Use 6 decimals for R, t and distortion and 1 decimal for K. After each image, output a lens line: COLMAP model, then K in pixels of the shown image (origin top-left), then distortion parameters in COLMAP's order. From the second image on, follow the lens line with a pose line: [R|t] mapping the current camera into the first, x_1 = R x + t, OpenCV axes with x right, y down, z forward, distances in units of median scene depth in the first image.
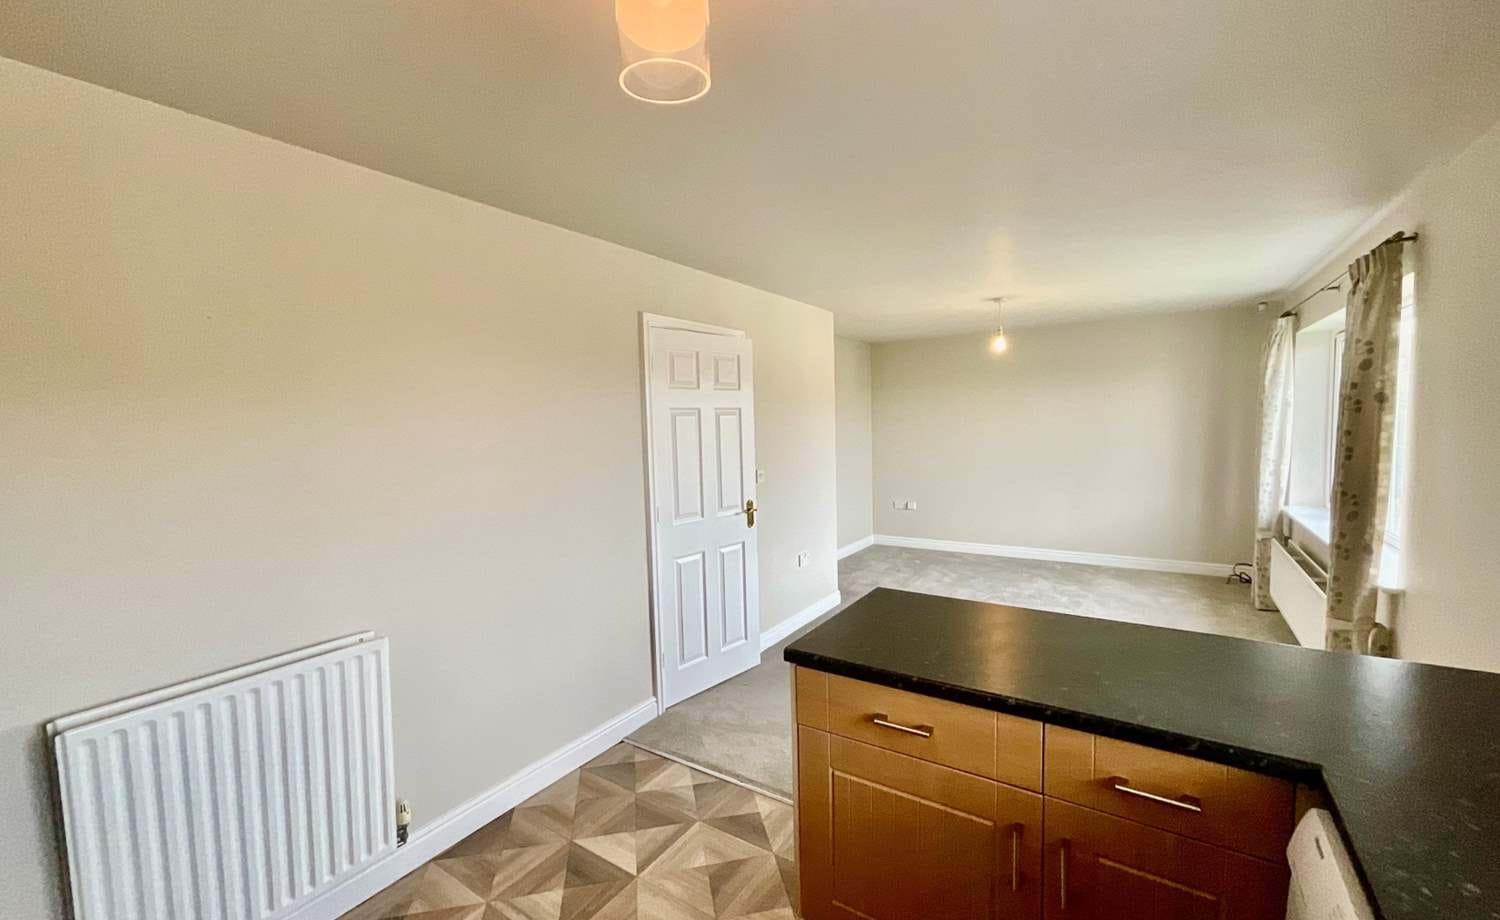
lens RADIAL K [[601.6, 0, 750.0], [0, 601.6, 460.0], [0, 0, 1]] dist [0.000355, 0.000169]
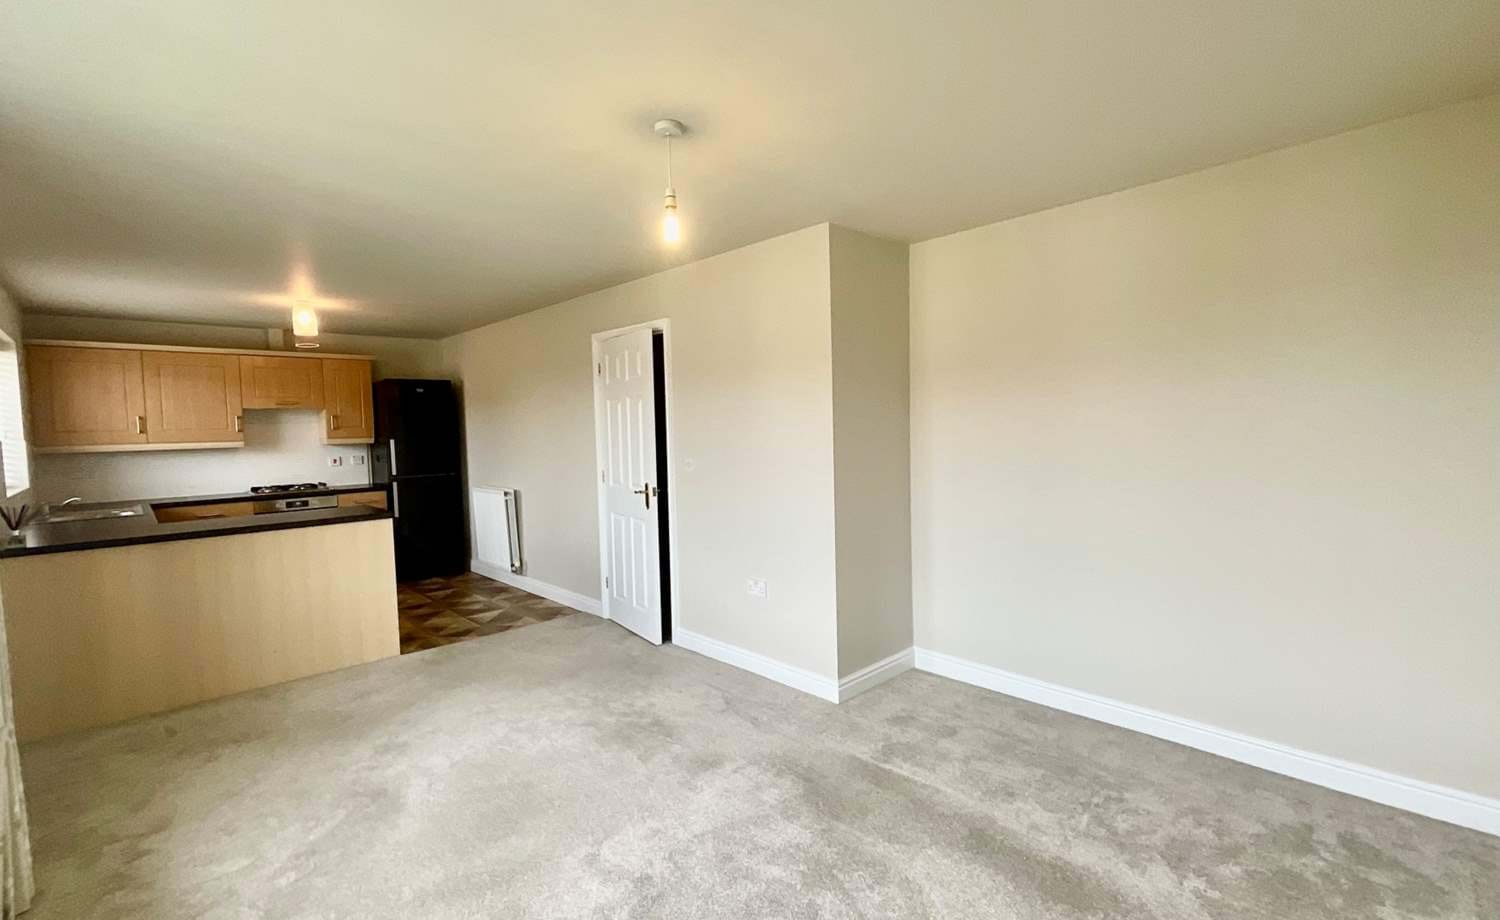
lens RADIAL K [[658.3, 0, 750.0], [0, 658.3, 460.0], [0, 0, 1]] dist [0.002680, 0.000492]
pose [[-0.212926, 0.081391, -0.973672, 0.880750], [-0.034102, 0.995298, 0.090656, -0.068178], [0.976473, 0.052508, -0.209149, 1.152692]]
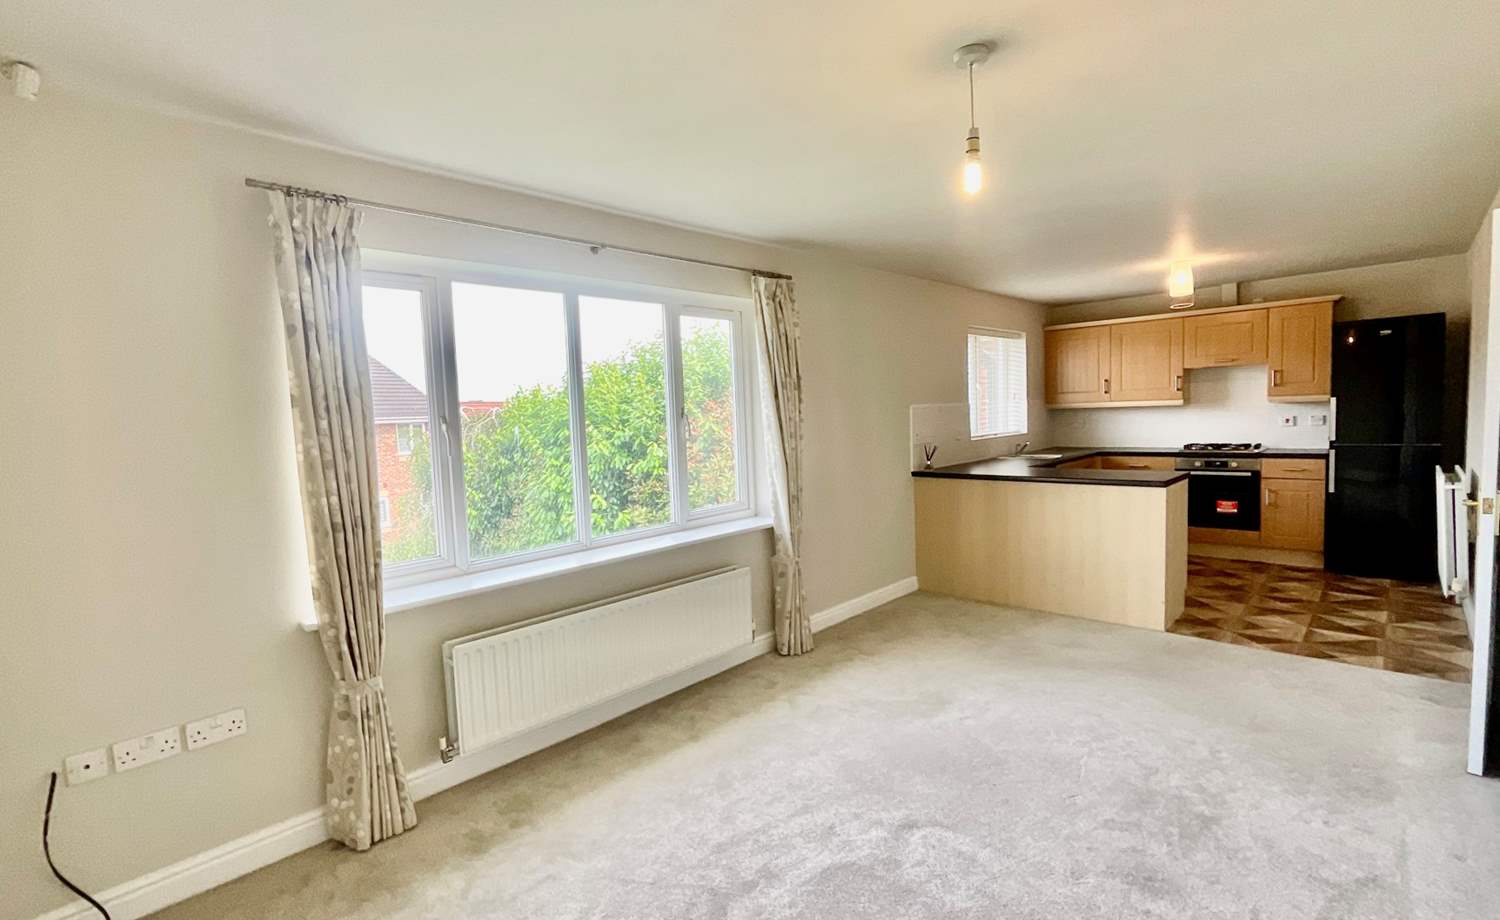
lens RADIAL K [[676.7, 0, 750.0], [0, 676.7, 460.0], [0, 0, 1]] dist [-0.000276, 0.000388]
pose [[-0.984712, 0.053902, 0.165639, 0.491133], [0.076690, 0.987952, 0.134420, -0.086723], [-0.156398, 0.145068, -0.976983, 1.433694]]
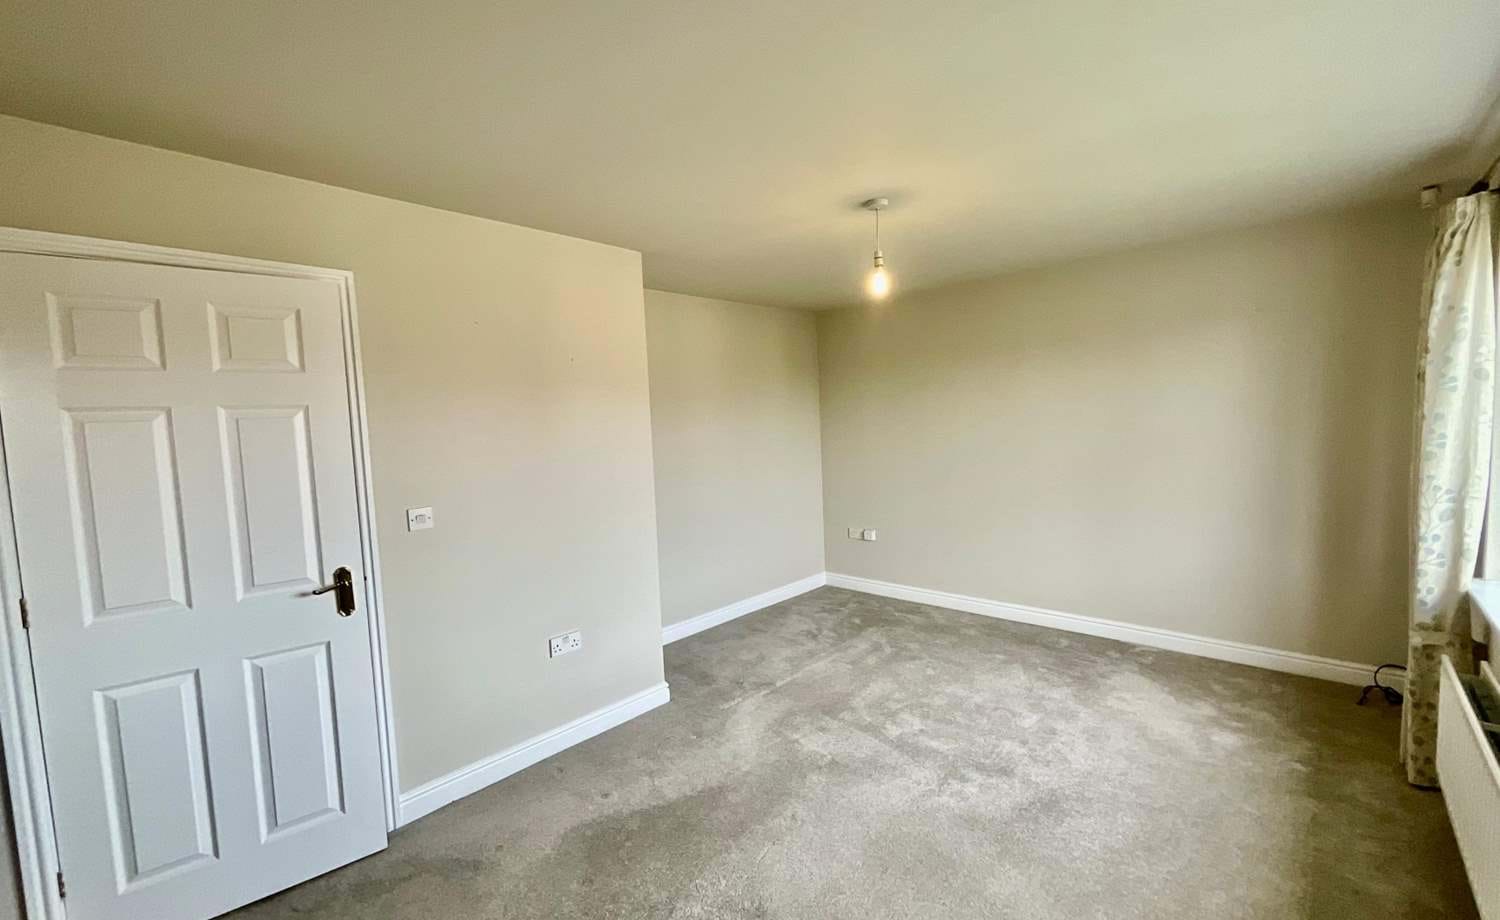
lens RADIAL K [[596.1, 0, 750.0], [0, 596.1, 460.0], [0, 0, 1]] dist [0.018735, -0.010910]
pose [[0.985614, -0.003629, -0.168973, 0.384510], [0.004361, 0.999983, 0.003956, -0.028141], [0.168955, -0.004636, 0.985613, 0.415379]]
